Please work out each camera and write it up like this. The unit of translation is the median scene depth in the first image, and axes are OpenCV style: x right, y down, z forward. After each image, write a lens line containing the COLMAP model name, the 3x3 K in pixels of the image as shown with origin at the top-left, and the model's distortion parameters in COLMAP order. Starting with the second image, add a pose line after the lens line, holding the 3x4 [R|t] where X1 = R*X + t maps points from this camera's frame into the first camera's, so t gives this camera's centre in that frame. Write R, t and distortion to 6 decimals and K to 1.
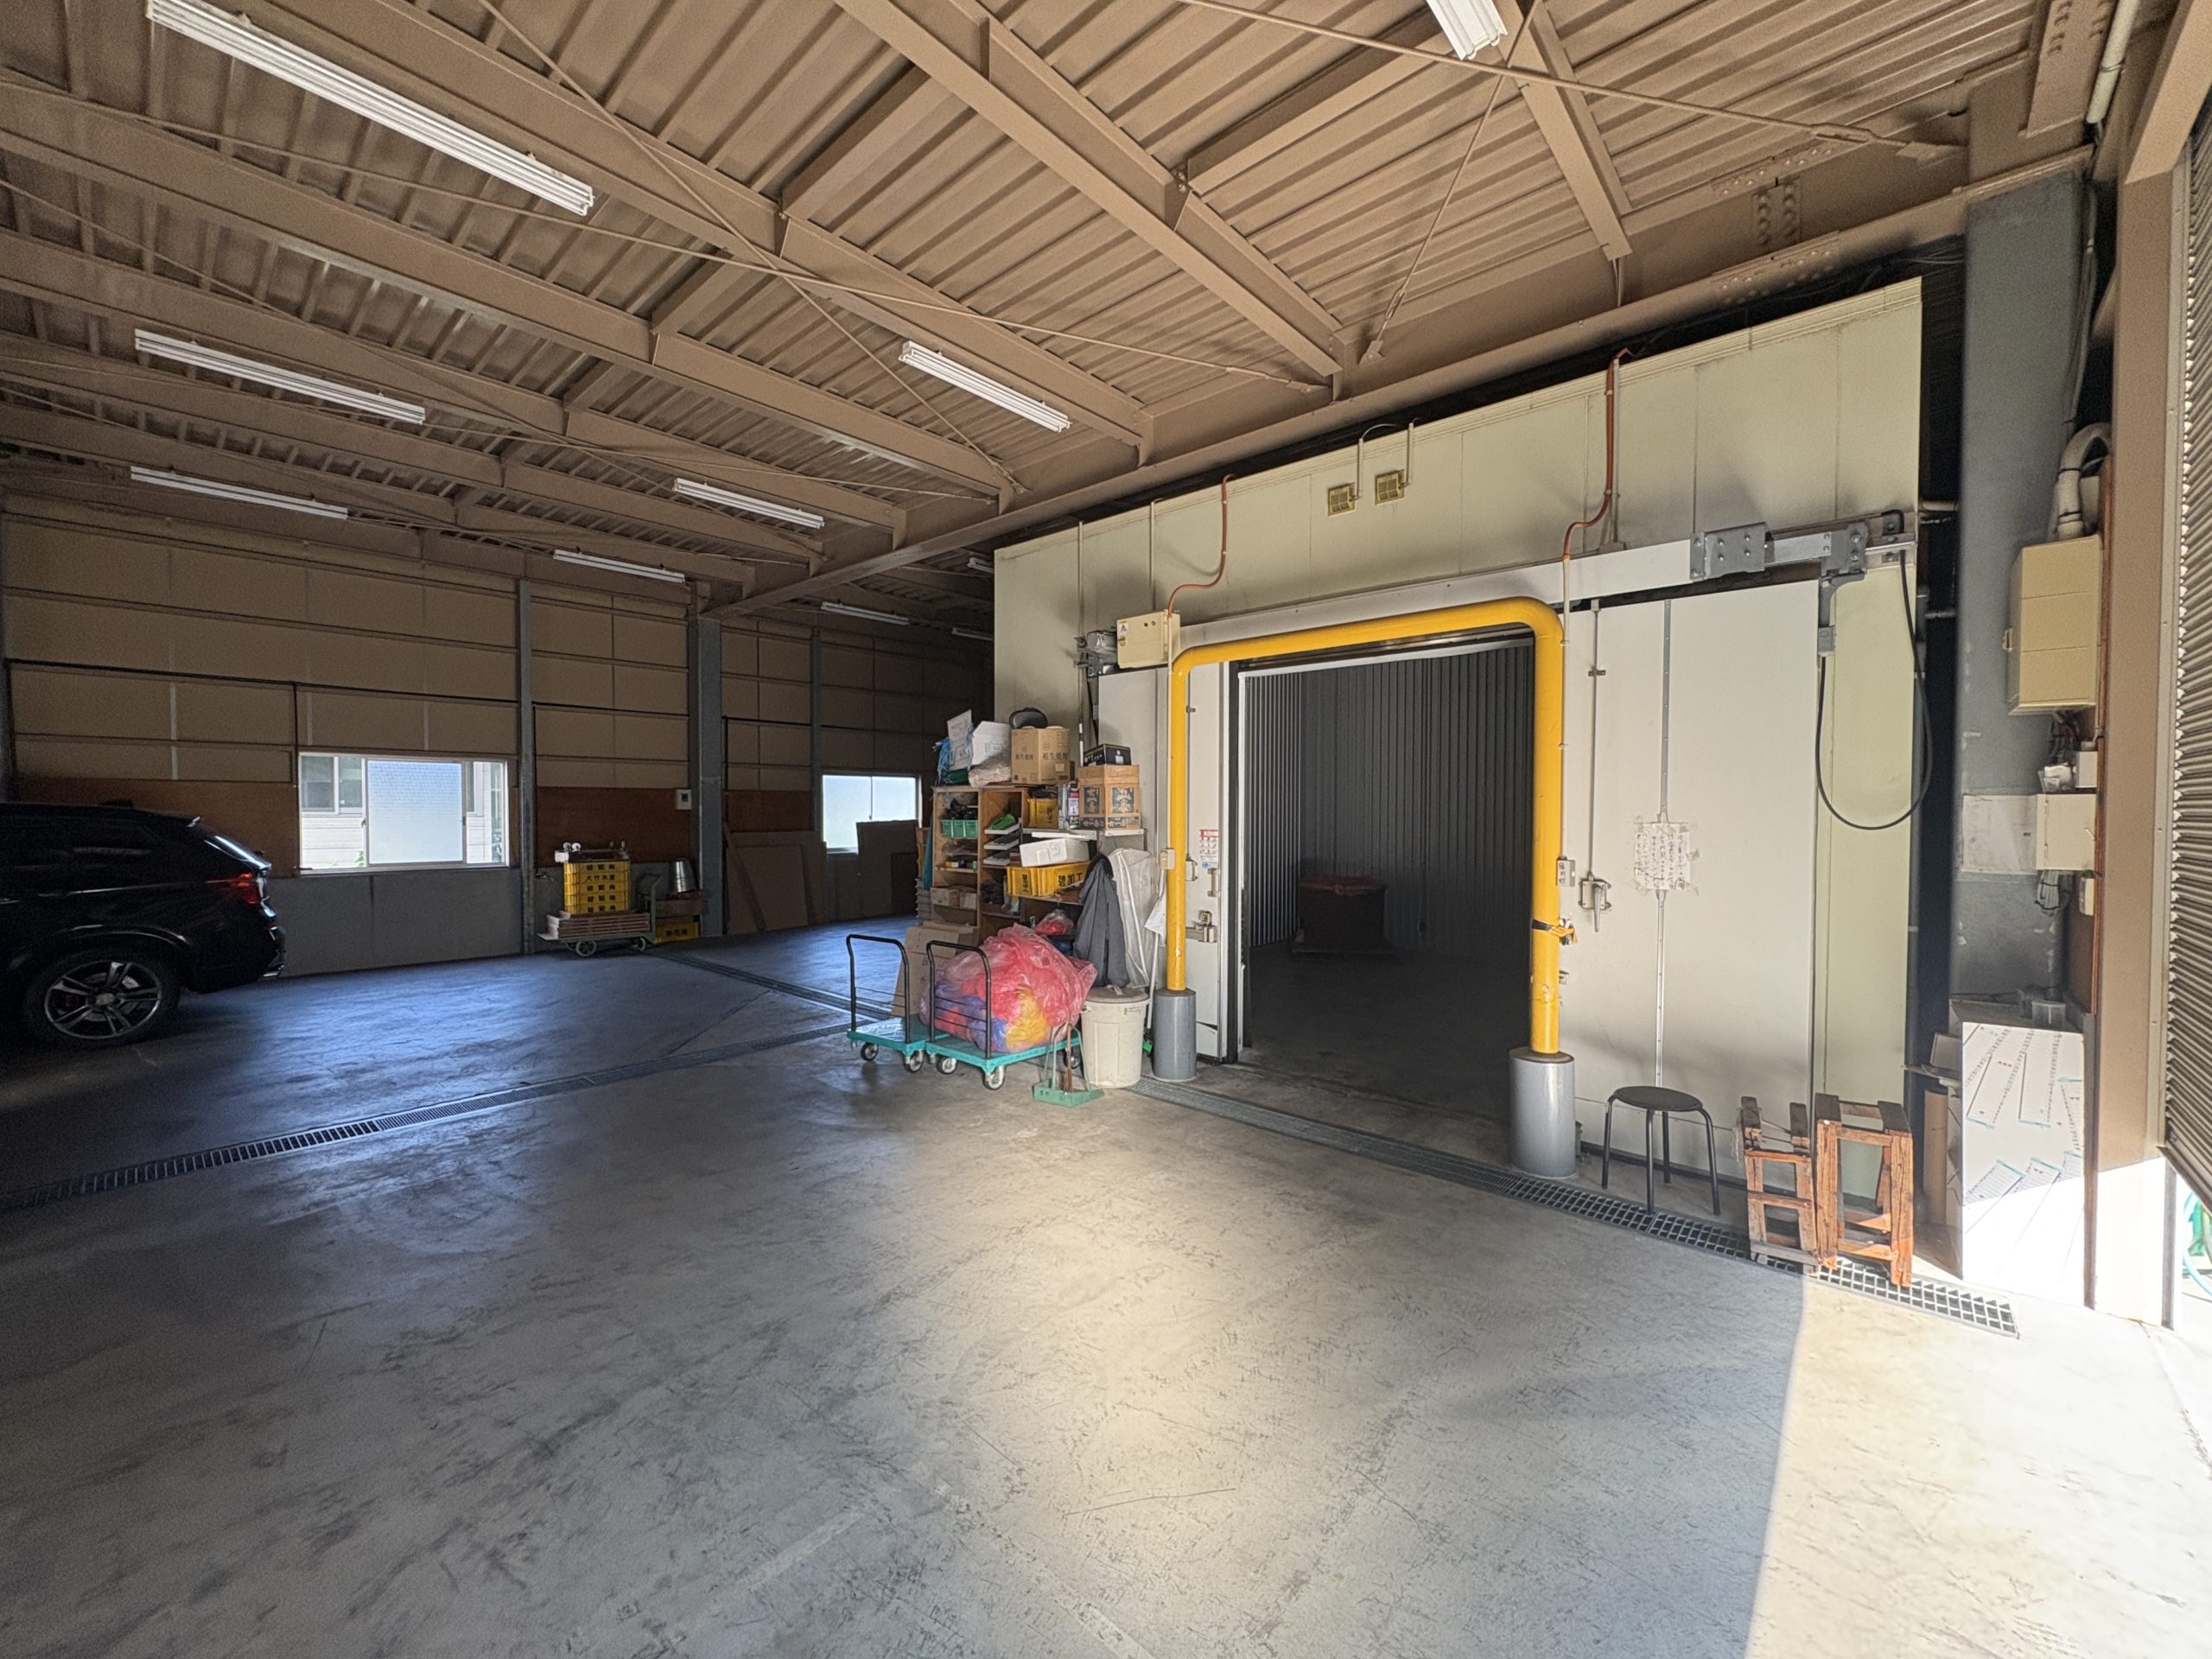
lens RADIAL K [[881.0, 0, 1104.7], [0, 881.0, 821.5], [0, 0, 1]] dist [-0.001383, 0.000061]
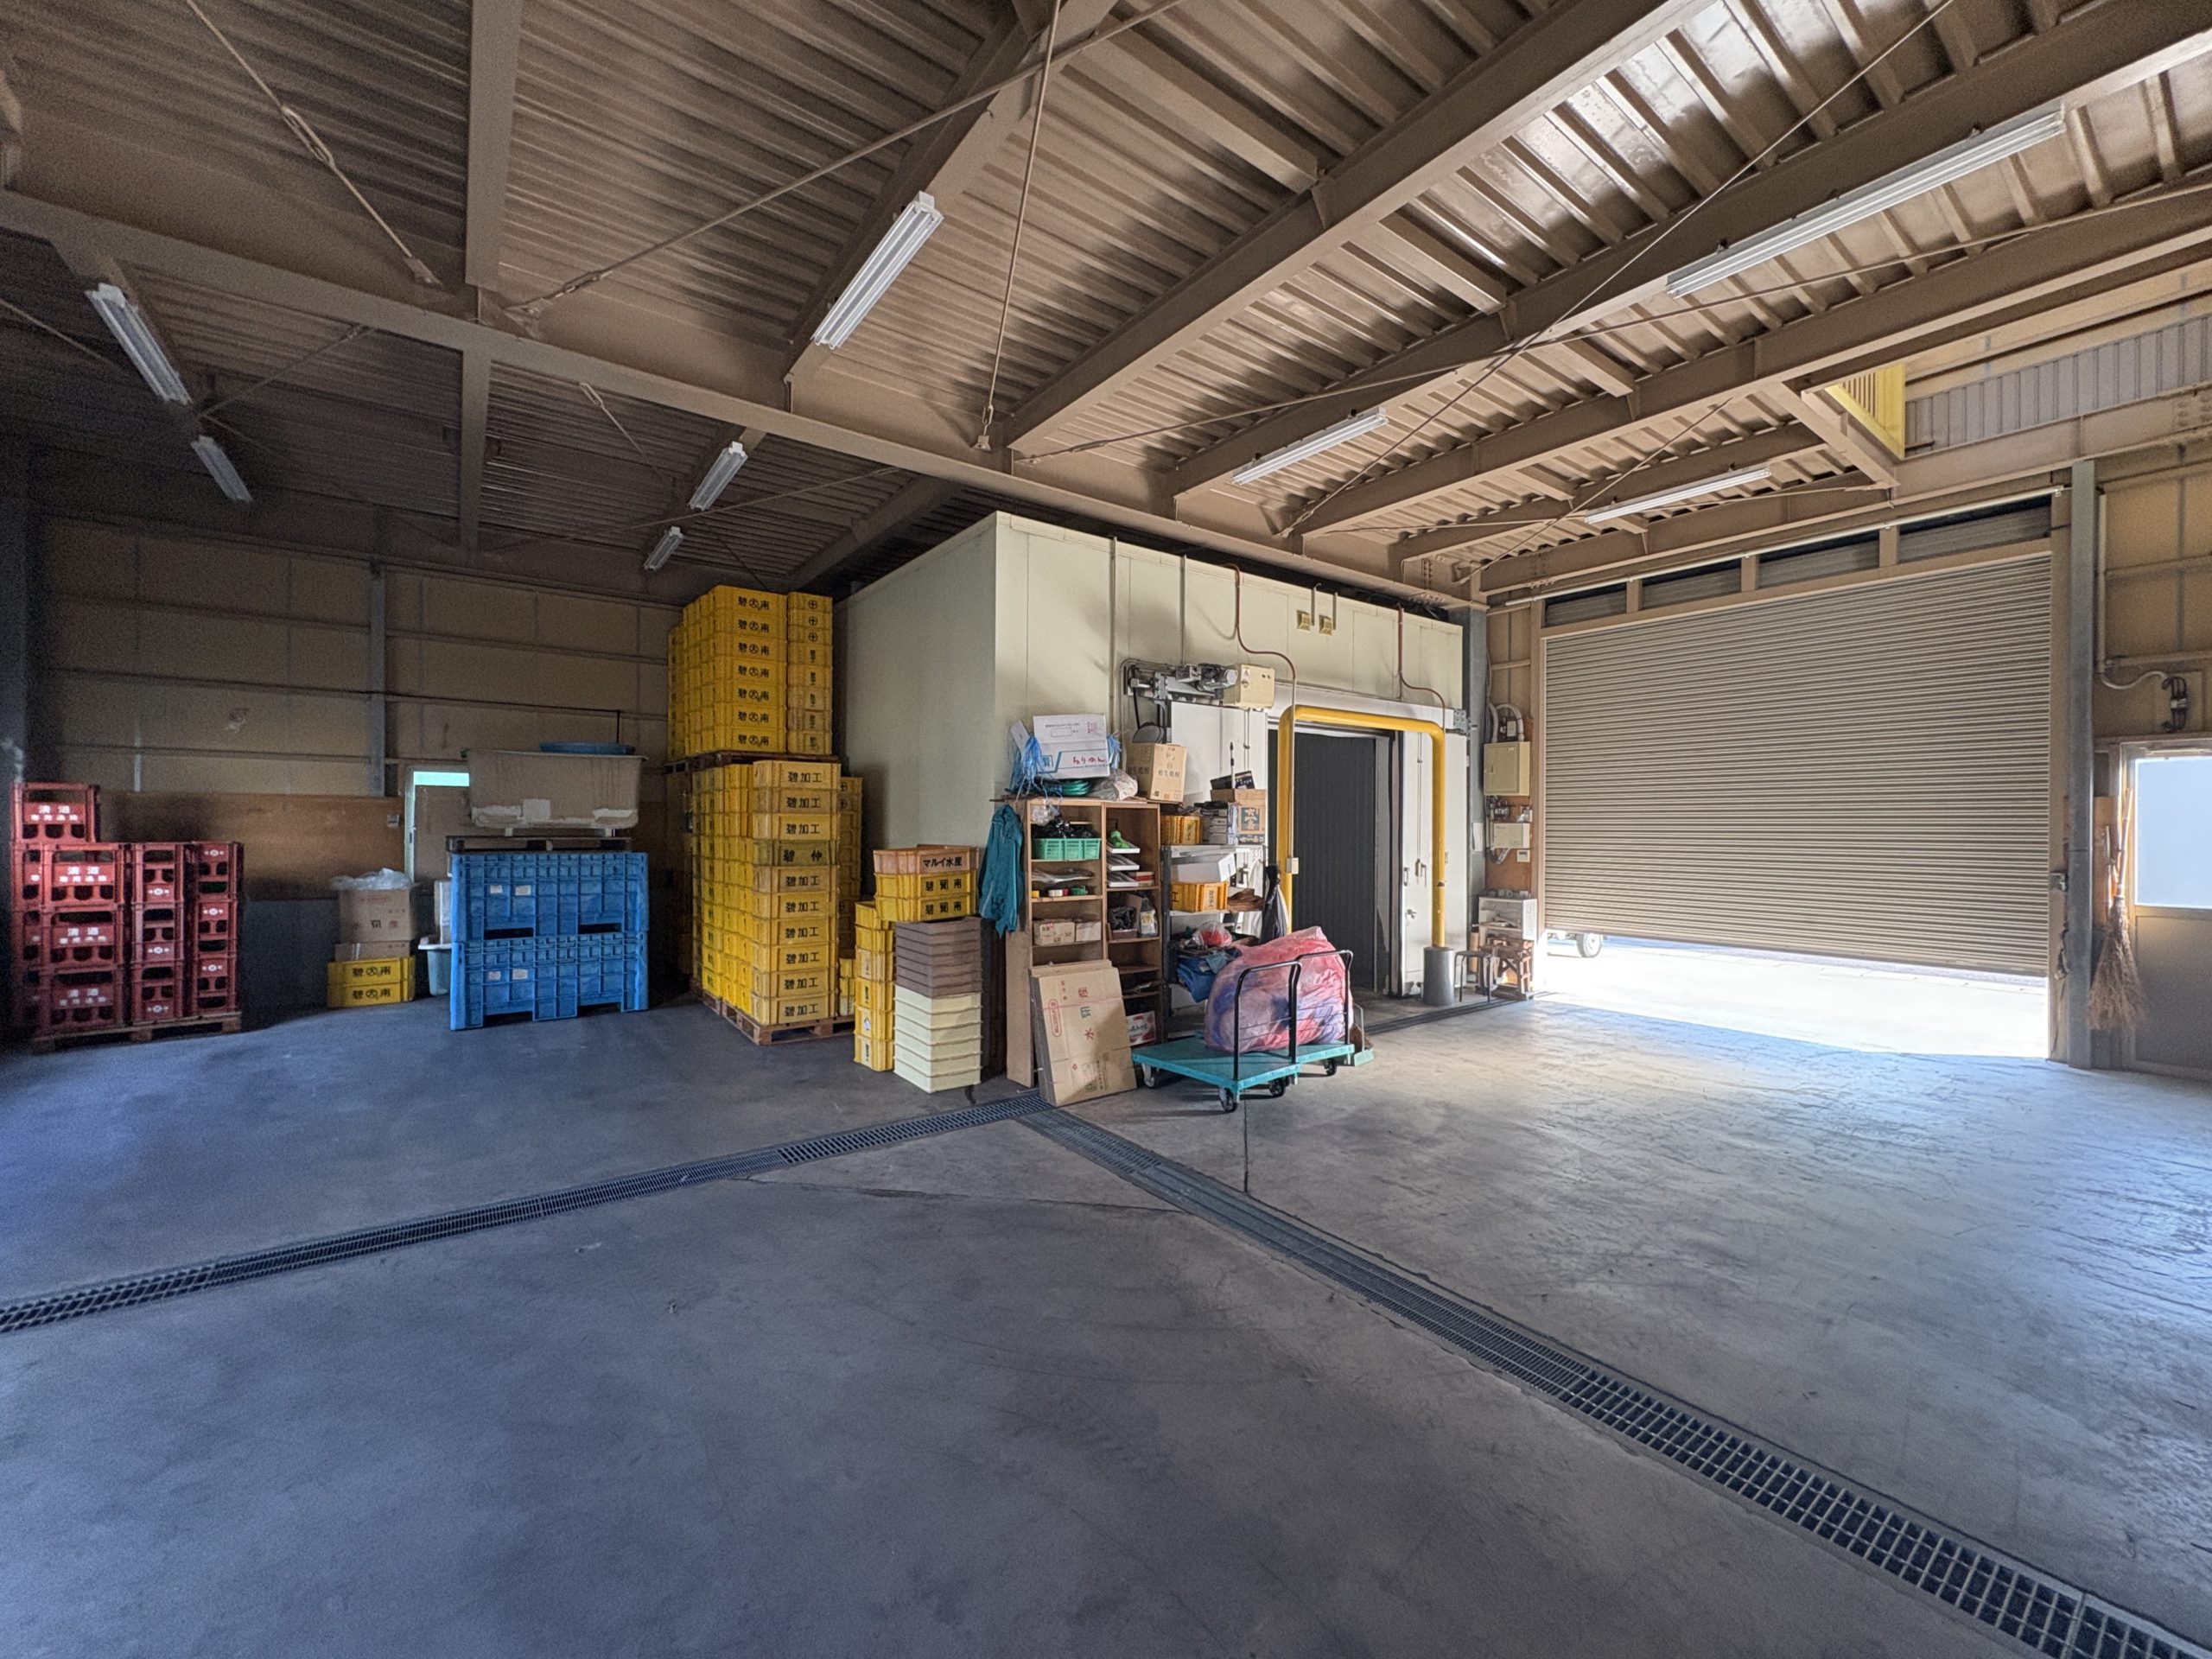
lens RADIAL K [[881.0, 0, 1104.8], [0, 881.0, 833.7], [0, 0, 1]] dist [-0.001383, 0.000061]
pose [[0.203067, 0.001164, 0.979164, -1.258422], [0.017290, 0.999839, -0.004774, -0.003231], [-0.979012, 0.017900, 0.203015, 1.028644]]
